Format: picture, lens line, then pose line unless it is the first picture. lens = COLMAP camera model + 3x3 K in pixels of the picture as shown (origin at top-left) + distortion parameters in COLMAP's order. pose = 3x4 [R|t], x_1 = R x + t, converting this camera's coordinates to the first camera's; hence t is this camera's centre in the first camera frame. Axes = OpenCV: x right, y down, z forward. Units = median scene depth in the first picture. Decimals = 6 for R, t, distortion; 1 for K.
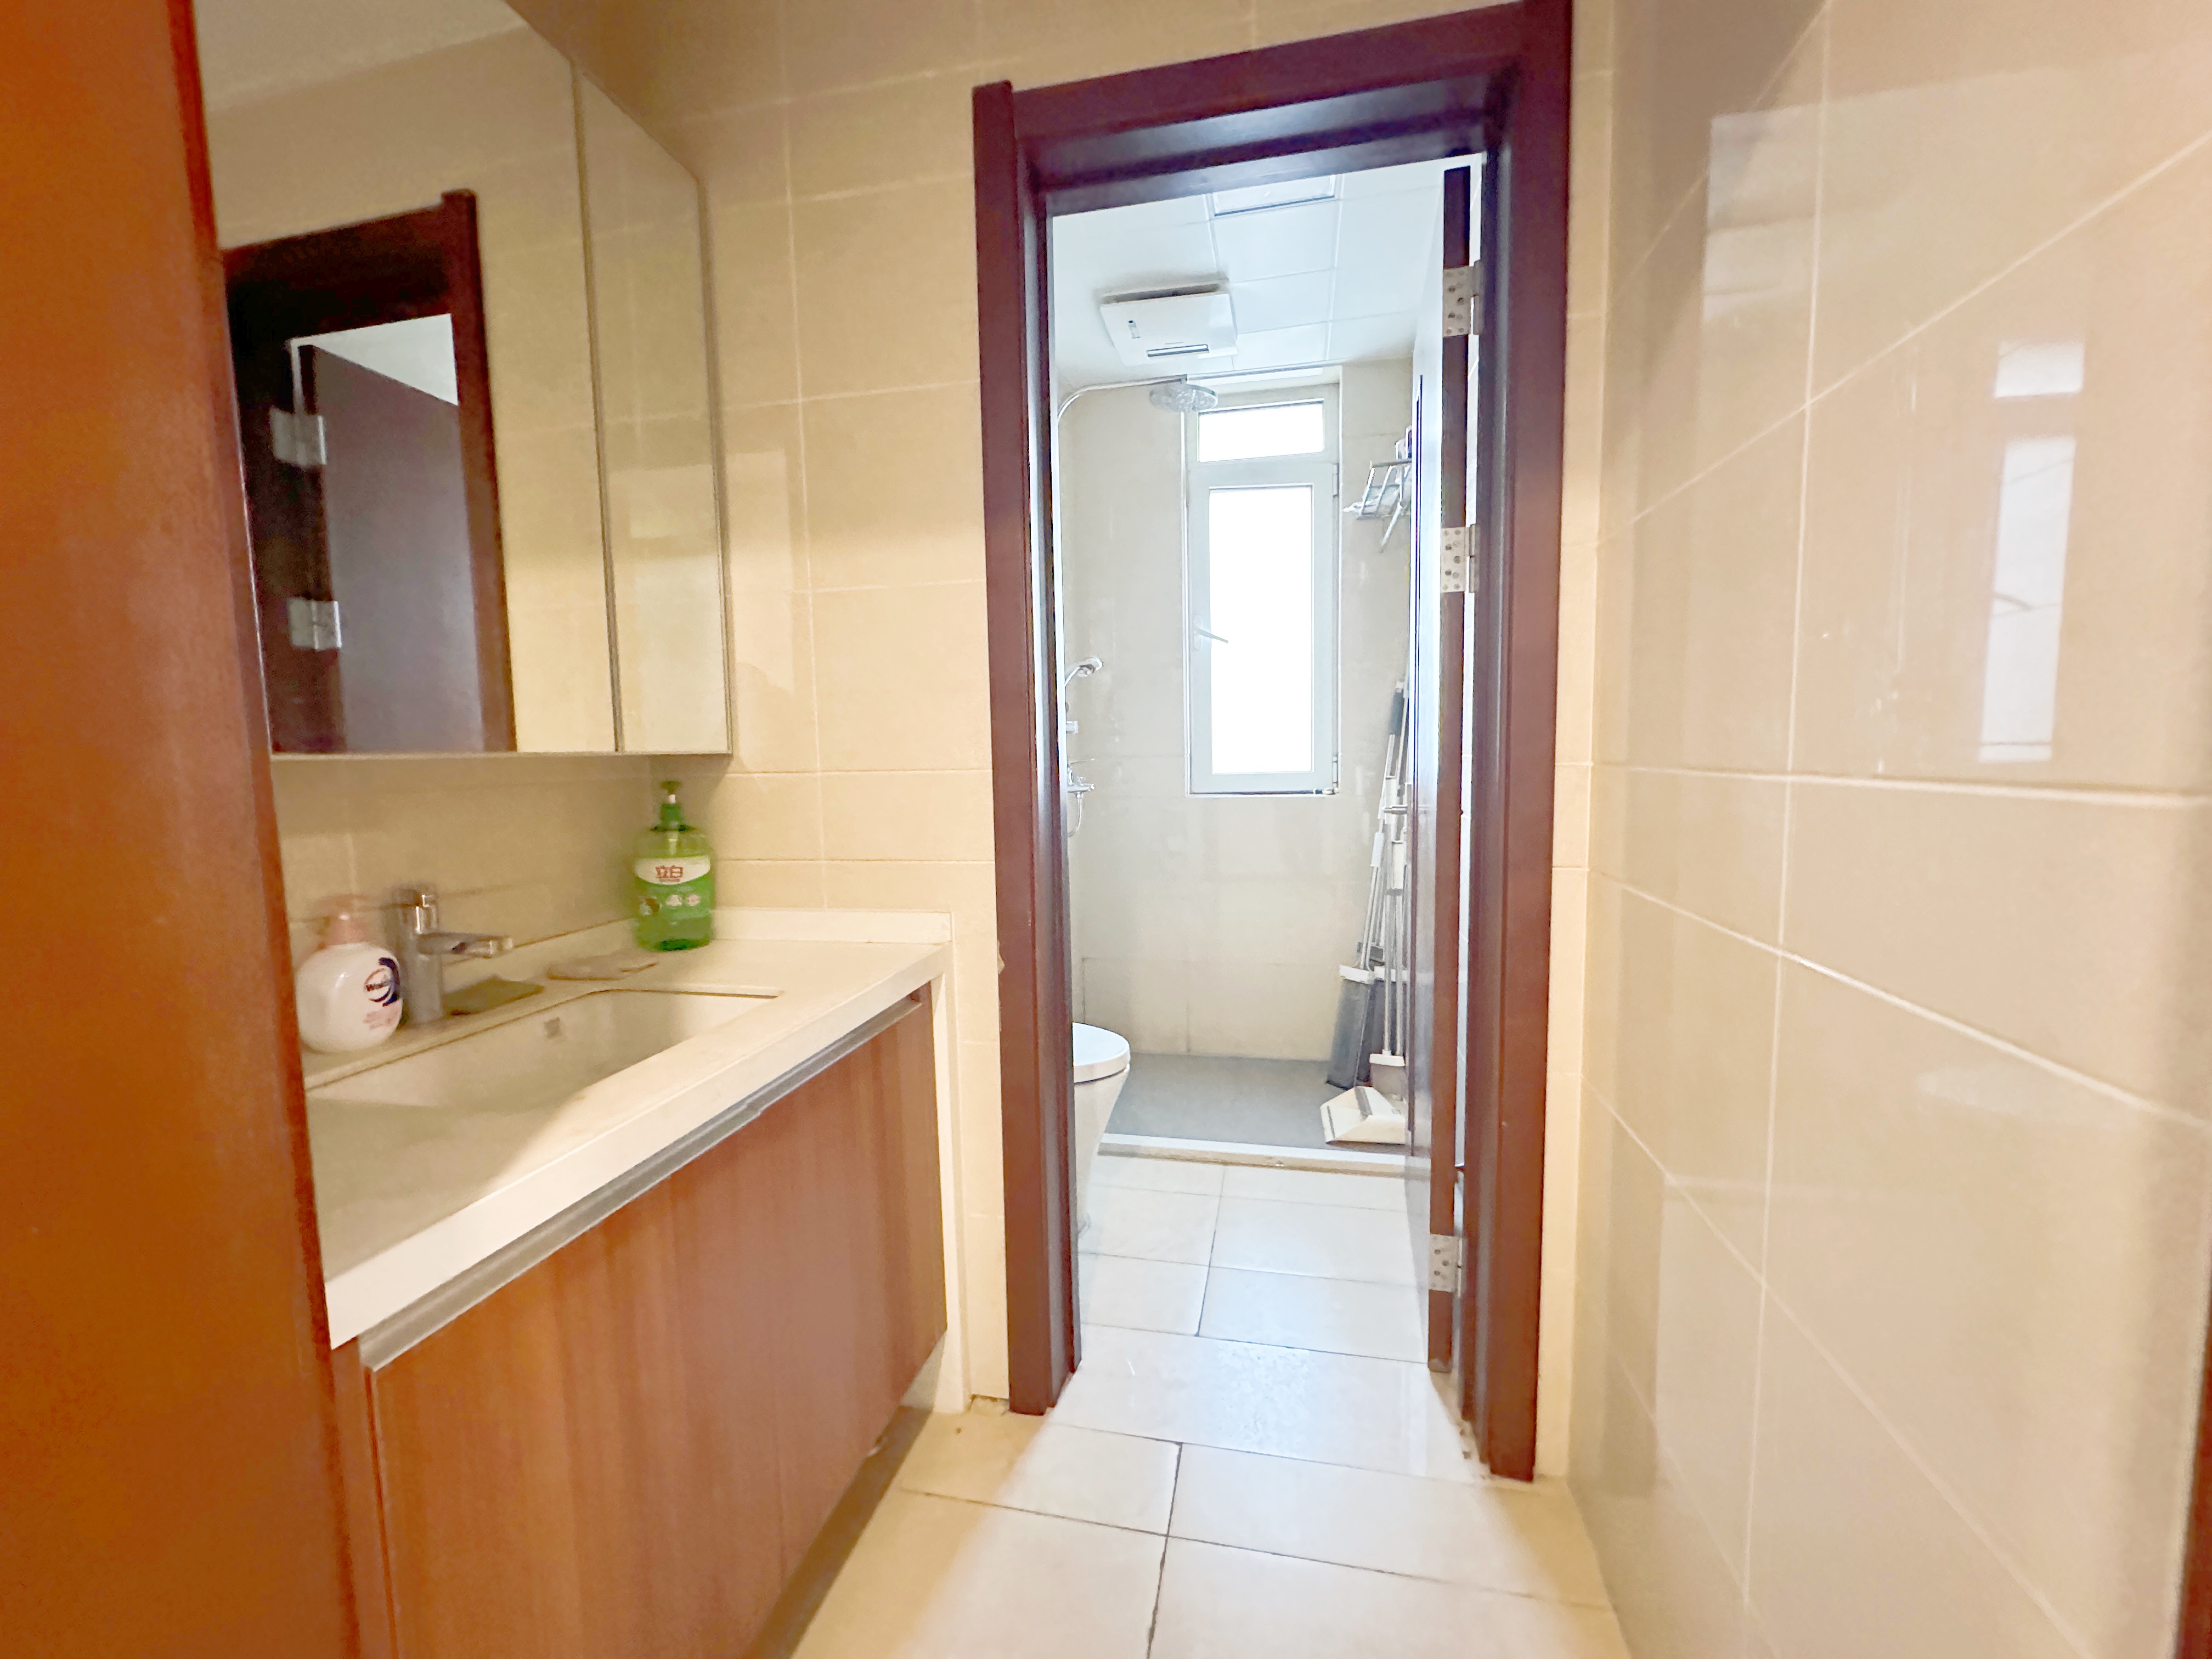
lens RADIAL K [[878.8, 0, 1111.5], [0, 878.8, 811.9], [0, 0, 1]] dist [-0.003054, -0.000293]
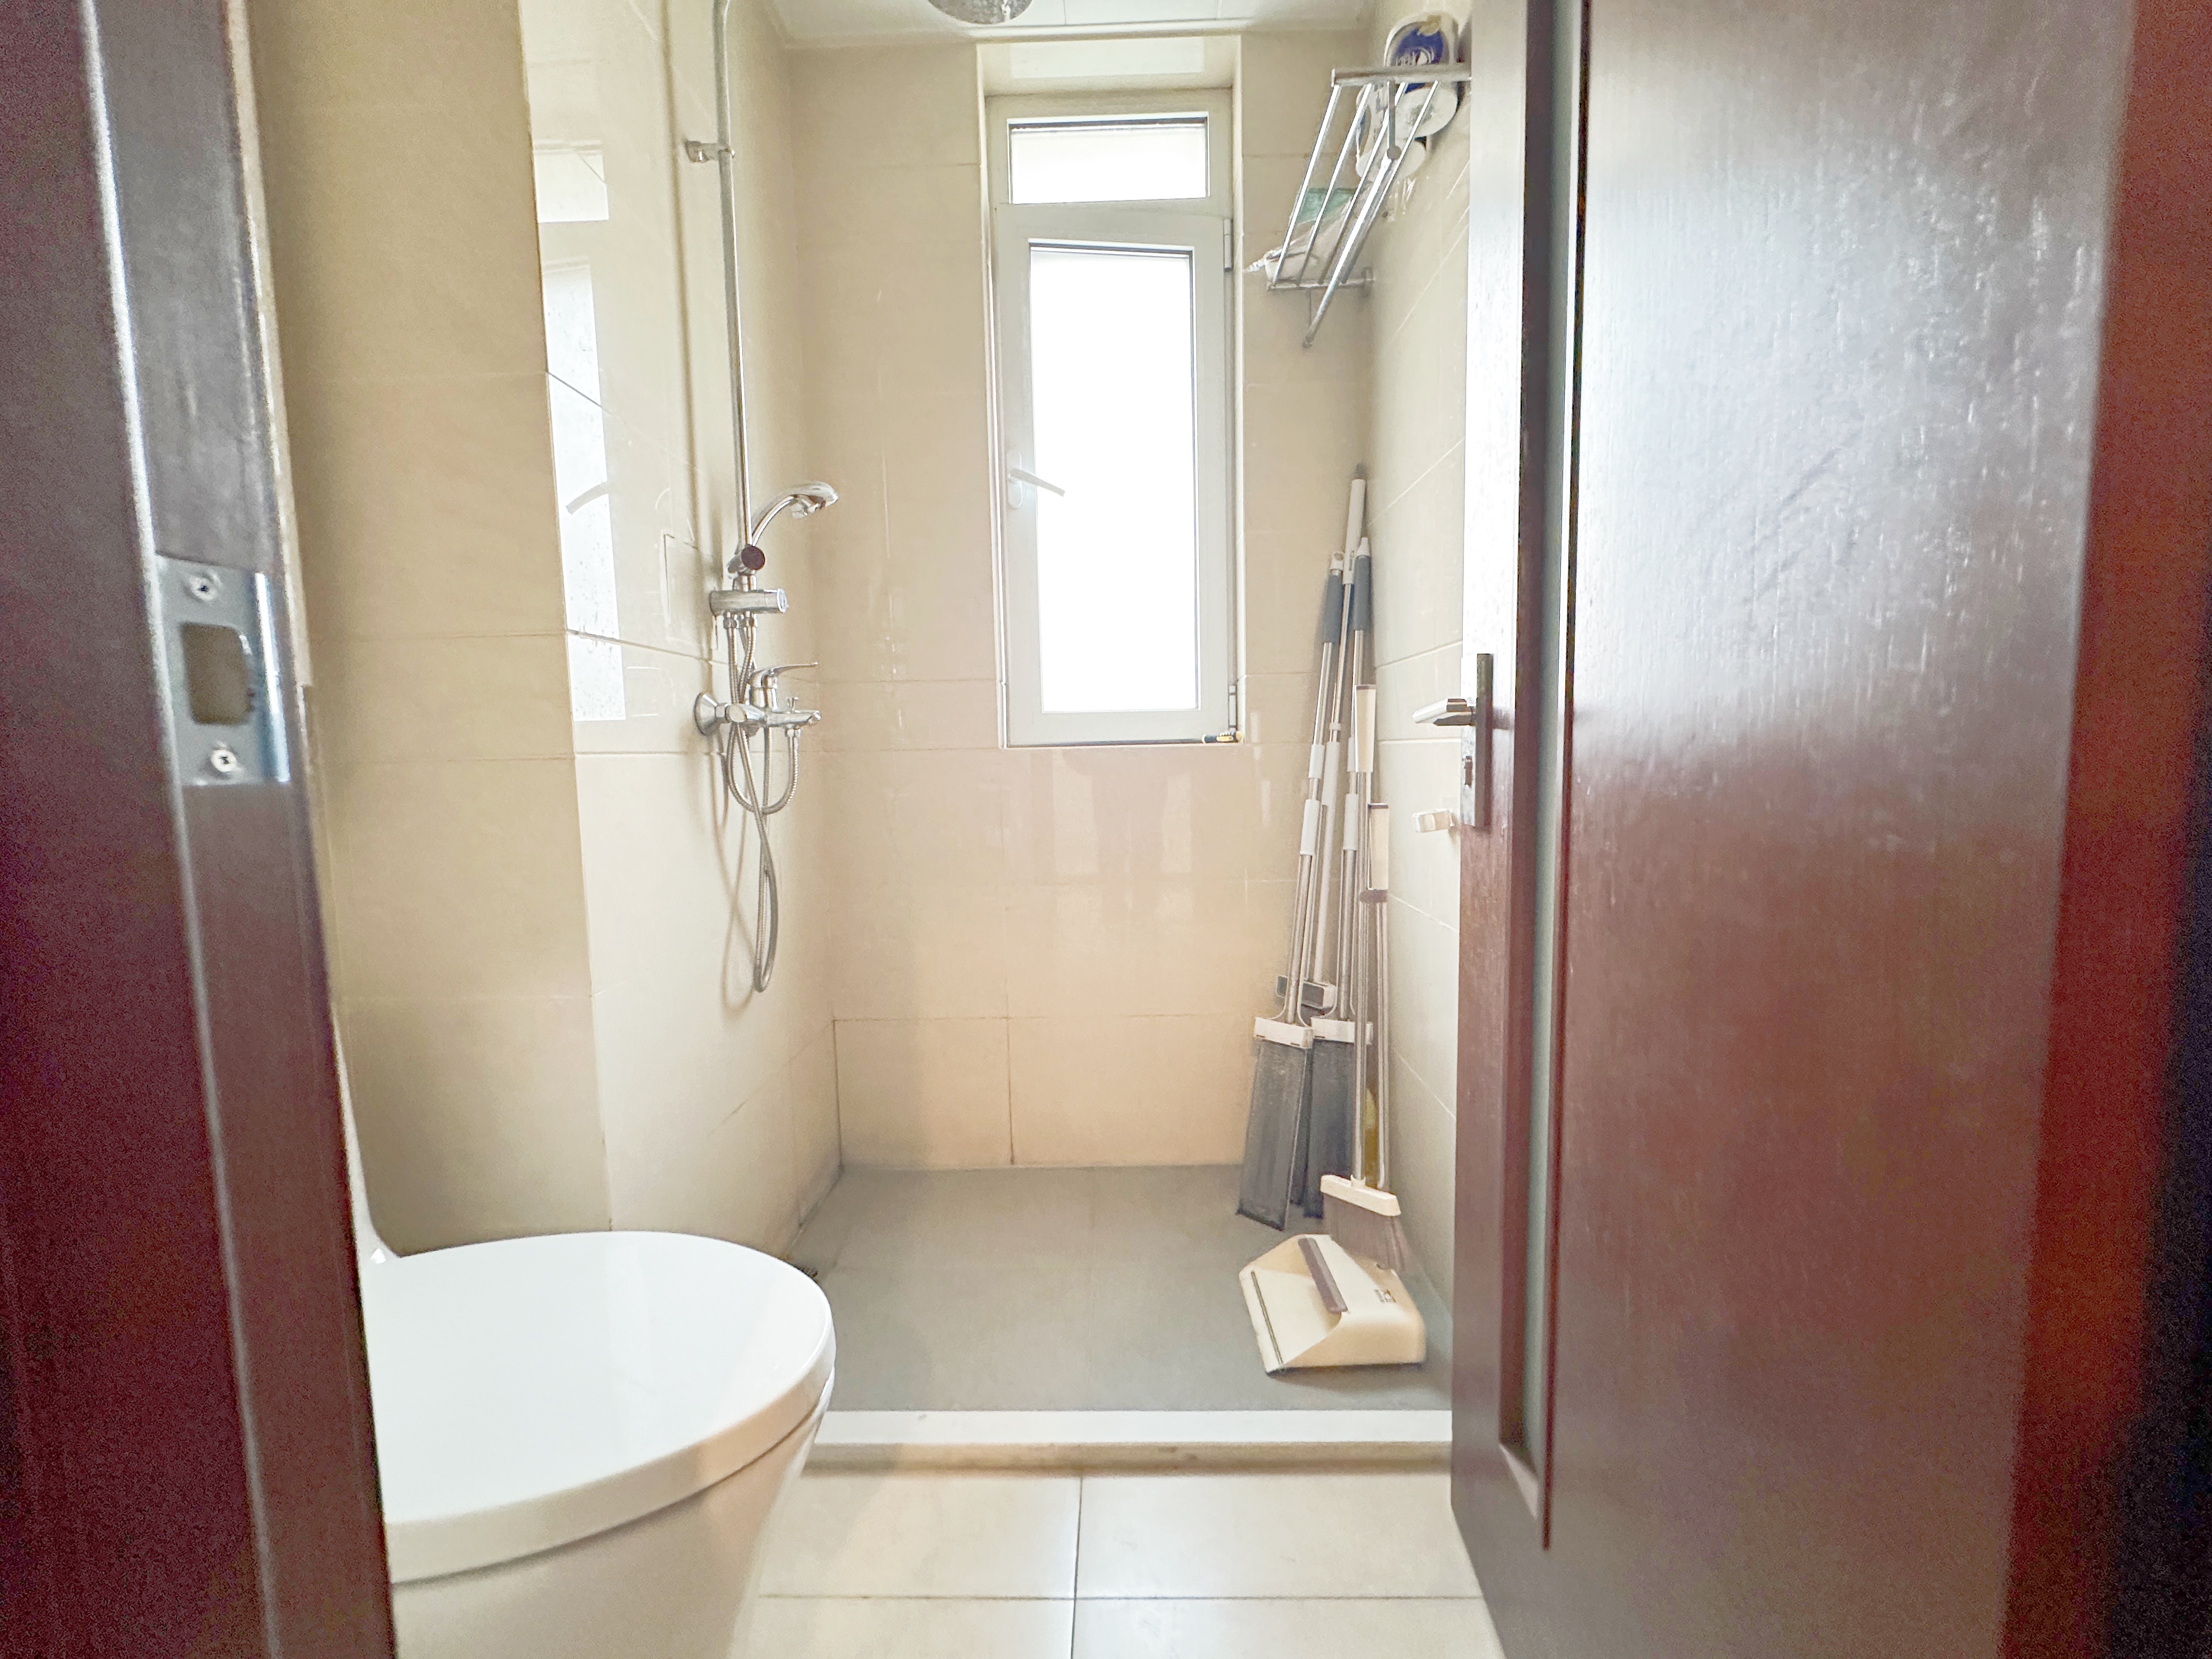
lens RADIAL K [[878.8, 0, 1116.4], [0, 878.8, 811.3], [0, 0, 1]] dist [-0.003054, -0.000293]
pose [[0.981188, -0.013386, 0.192590, 0.050338], [0.016779, 0.999731, -0.015998, 0.039859], [-0.192324, 0.018929, 0.981149, 0.419437]]
